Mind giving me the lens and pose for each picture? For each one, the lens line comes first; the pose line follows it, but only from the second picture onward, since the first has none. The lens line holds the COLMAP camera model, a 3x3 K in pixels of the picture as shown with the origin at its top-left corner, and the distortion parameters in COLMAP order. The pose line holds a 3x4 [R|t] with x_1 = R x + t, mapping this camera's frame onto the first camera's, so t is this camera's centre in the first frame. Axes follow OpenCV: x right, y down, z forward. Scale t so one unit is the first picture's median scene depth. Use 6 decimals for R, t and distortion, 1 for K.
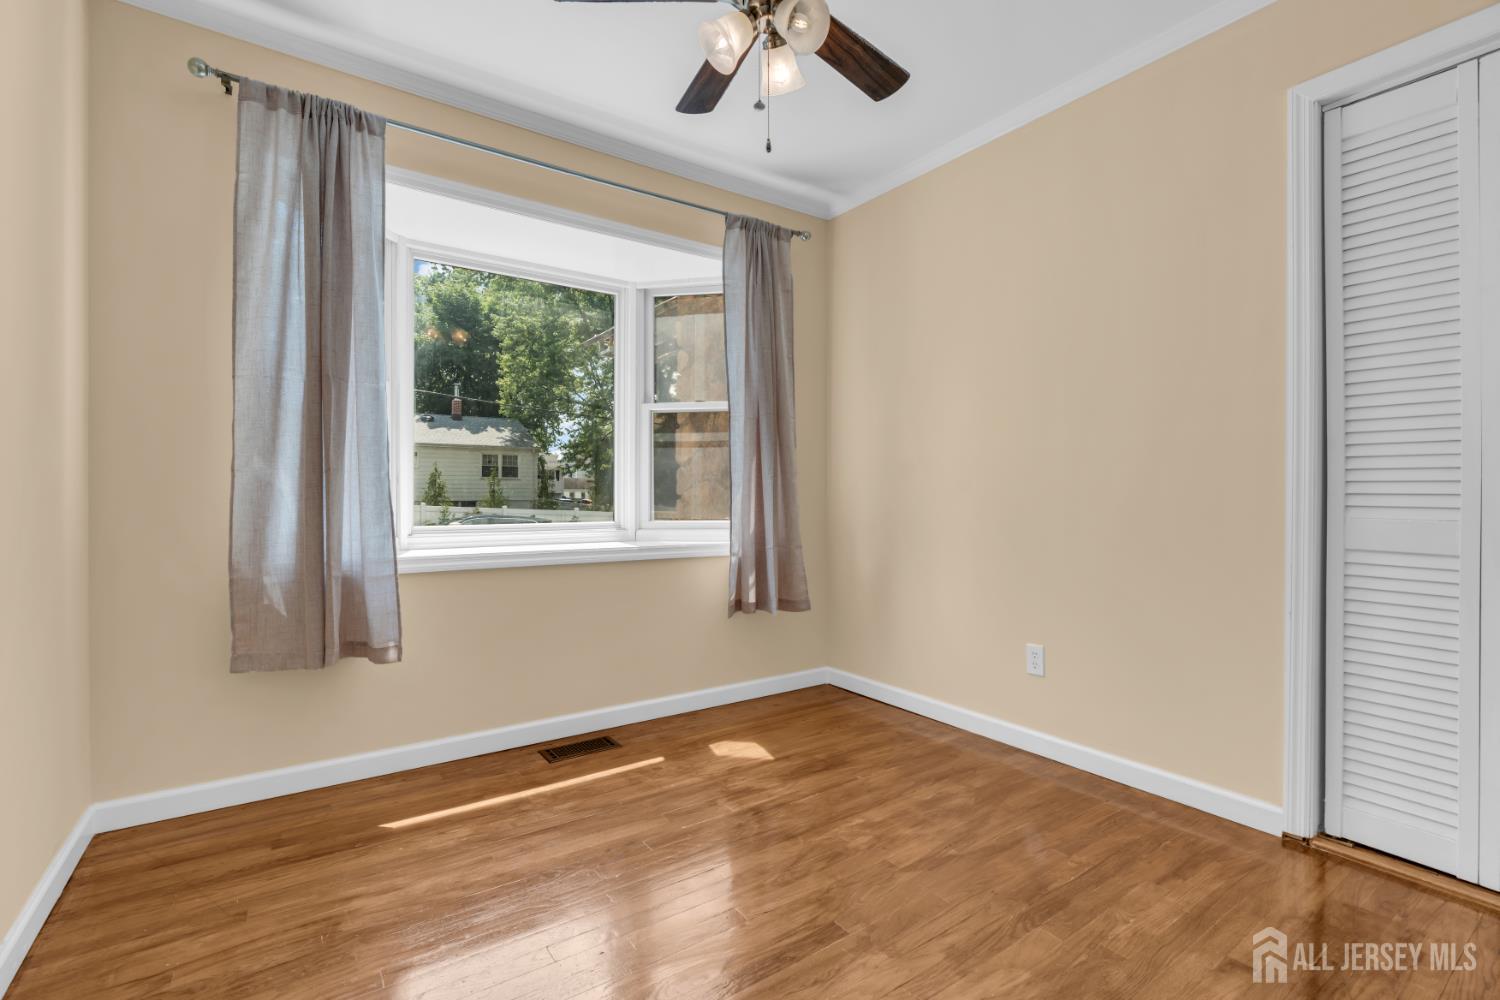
lens RADIAL K [[679.8, 0, 737.2], [0, 679.8, 493.8], [0, 0, 1]] dist [-0.008215, 0.003167]
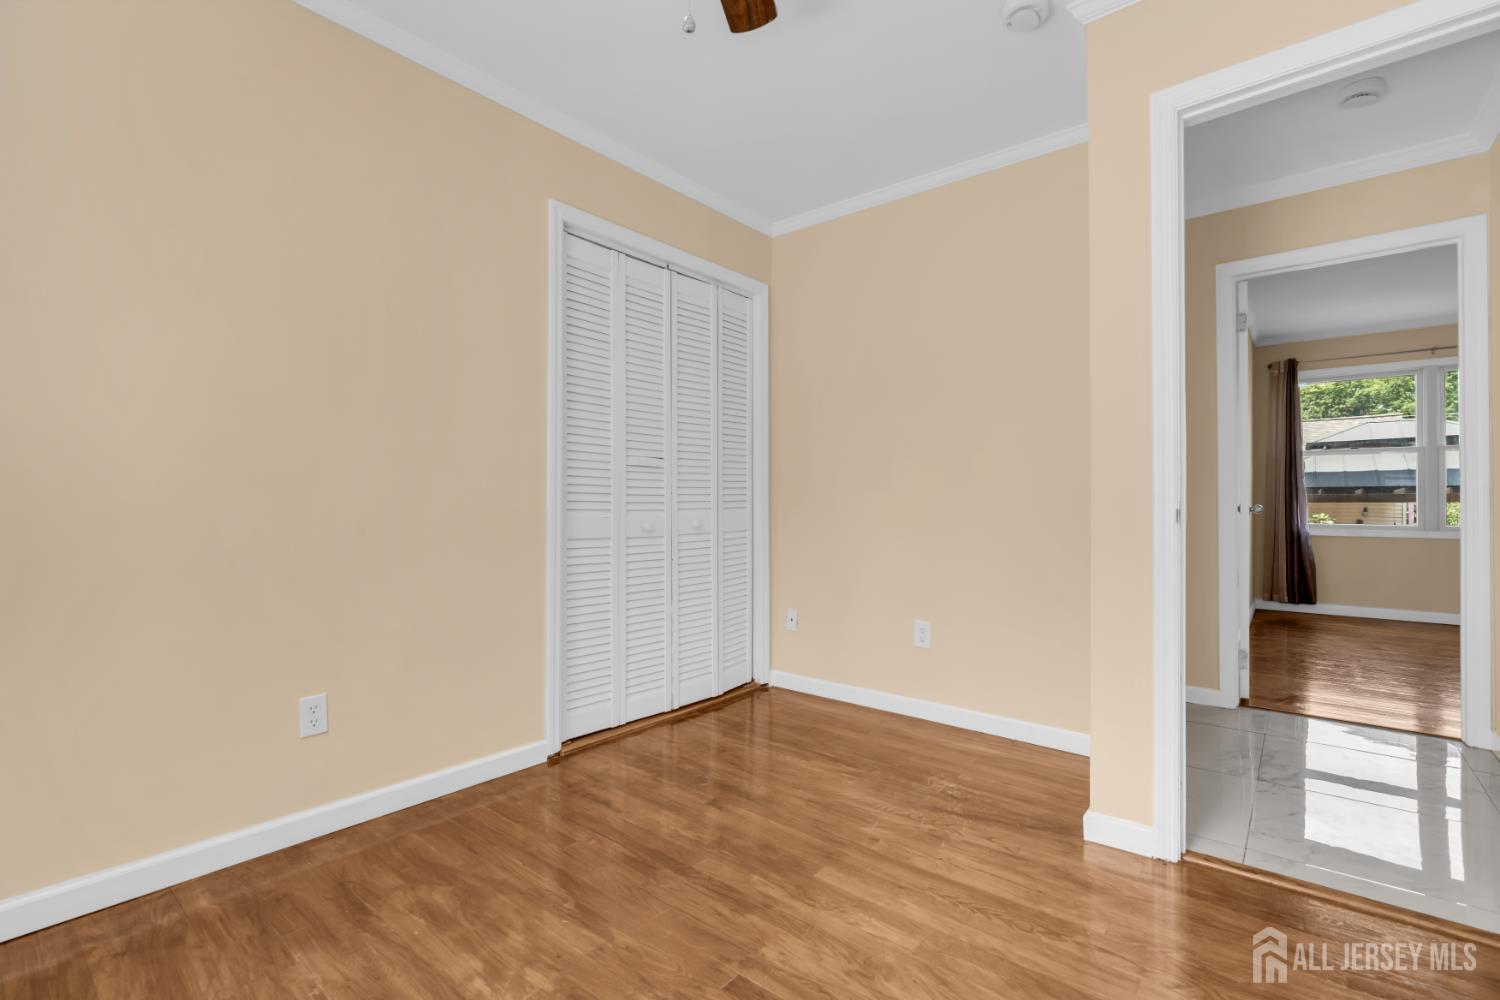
lens RADIAL K [[679.8, 0, 749.9], [0, 679.8, 501.3], [0, 0, 1]] dist [-0.008215, 0.003167]
pose [[-0.287090, 0.003271, 0.957898, -0.553858], [-0.008903, 0.999942, -0.006083, 0.004229], [-0.957862, -0.010275, -0.287044, 0.954791]]
